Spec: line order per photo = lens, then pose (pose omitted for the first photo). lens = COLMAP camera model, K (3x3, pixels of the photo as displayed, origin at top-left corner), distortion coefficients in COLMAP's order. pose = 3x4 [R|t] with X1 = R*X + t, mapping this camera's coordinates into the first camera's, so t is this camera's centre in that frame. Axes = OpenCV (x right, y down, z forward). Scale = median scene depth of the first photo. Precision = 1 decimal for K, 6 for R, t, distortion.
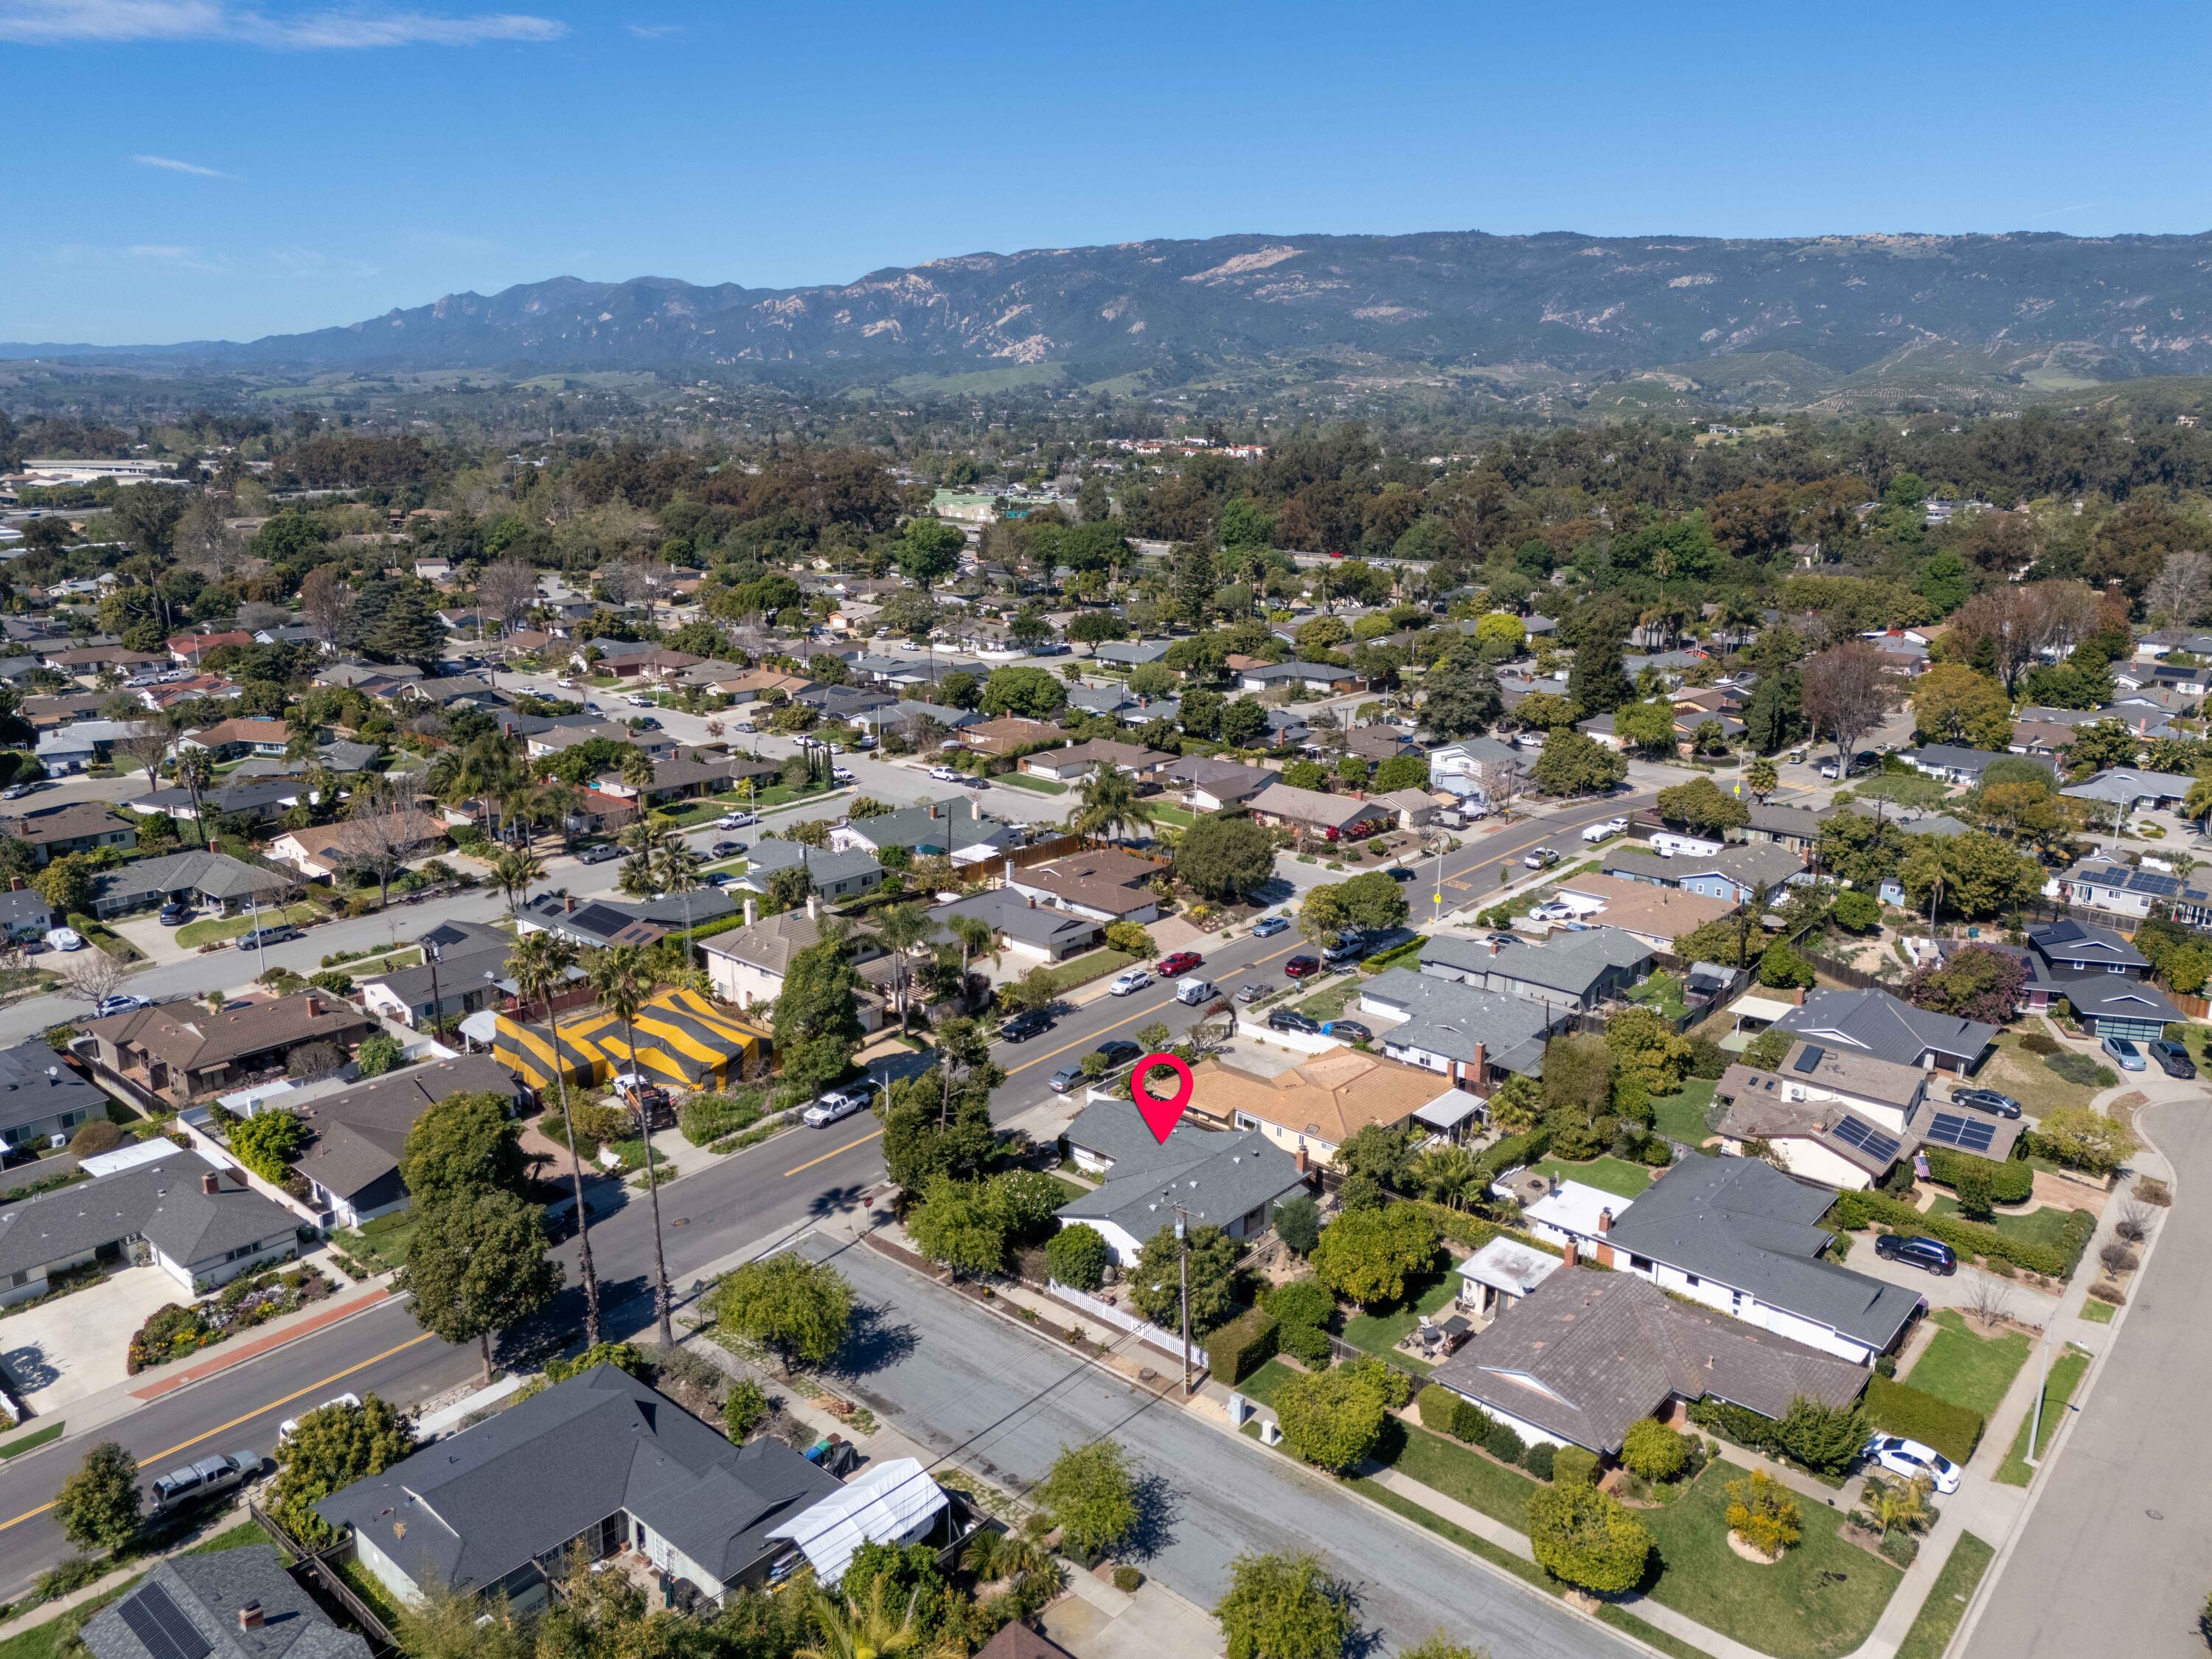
lens RADIAL K [[1636.2, 0, 1106.0], [0, 1636.2, 829.5], [0, 0, 1]] dist [0.001072, 0.000432]
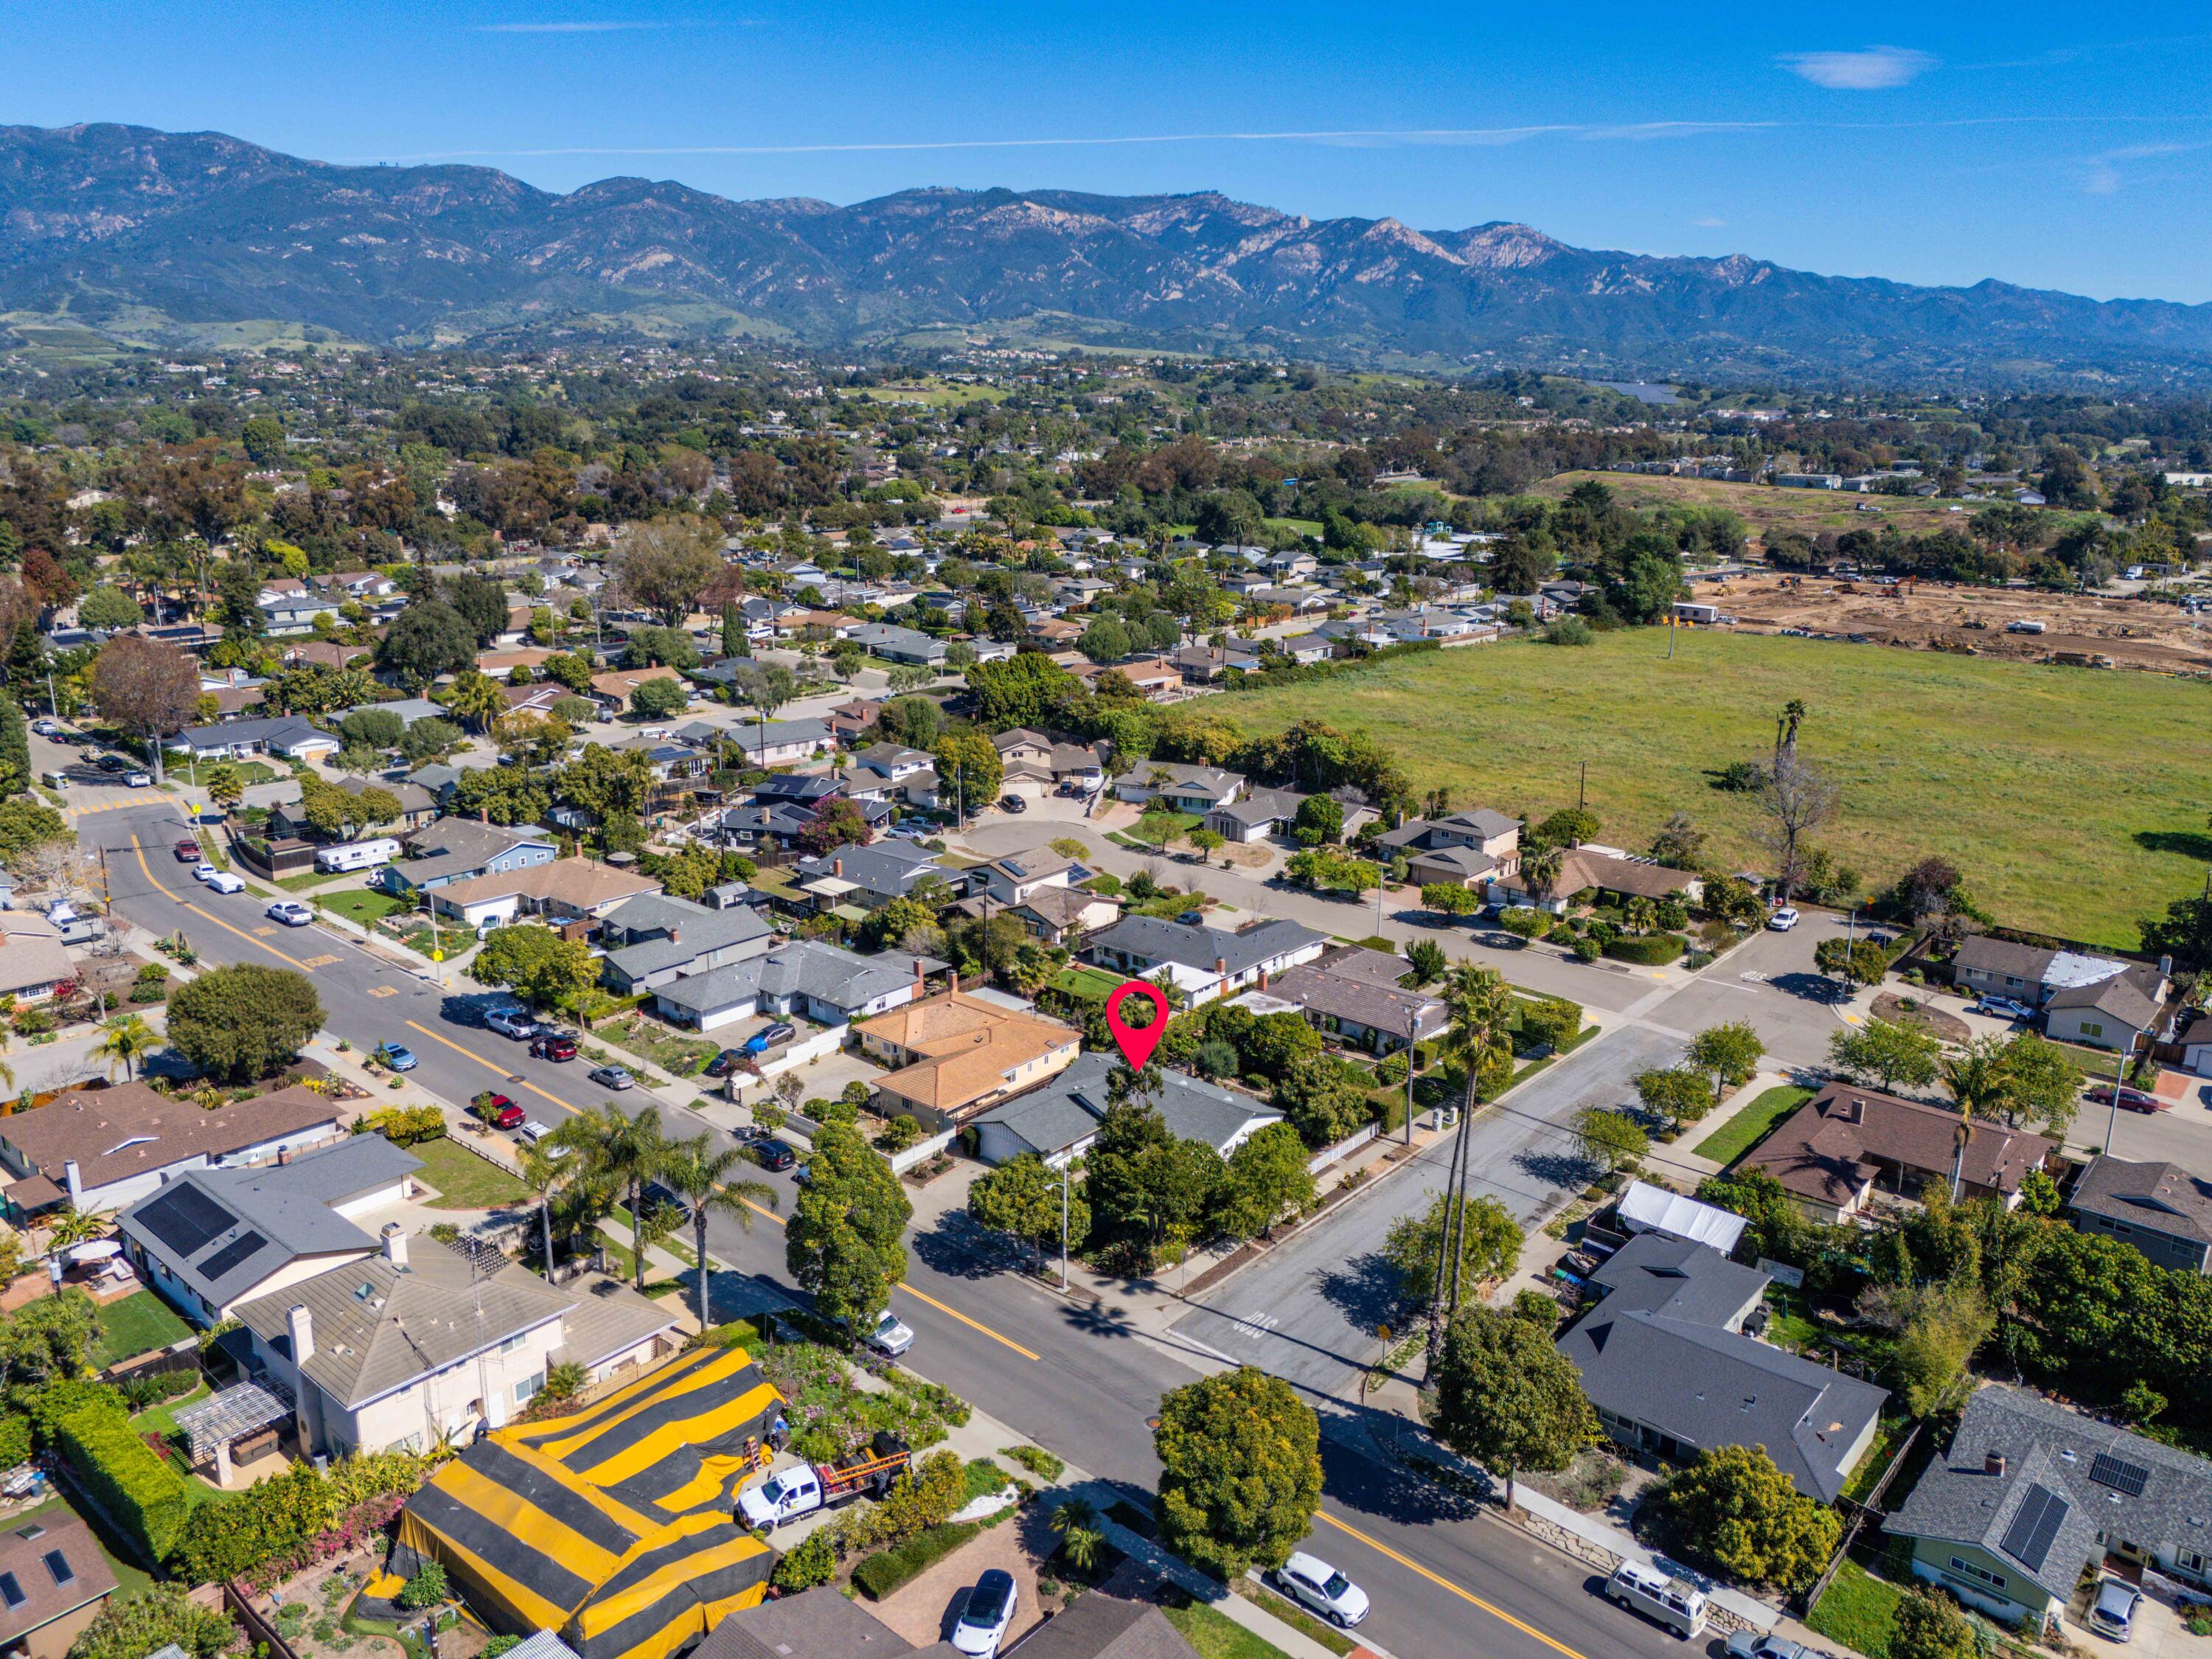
lens RADIAL K [[1636.2, 0, 1106.0], [0, 1636.2, 829.5], [0, 0, 1]] dist [0.001072, 0.000432]
pose [[-0.000691, -0.271338, 0.962484, -0.886698], [0.248967, 0.932131, 0.262959, -0.231199], [-0.968512, 0.239808, 0.066910, 0.836176]]
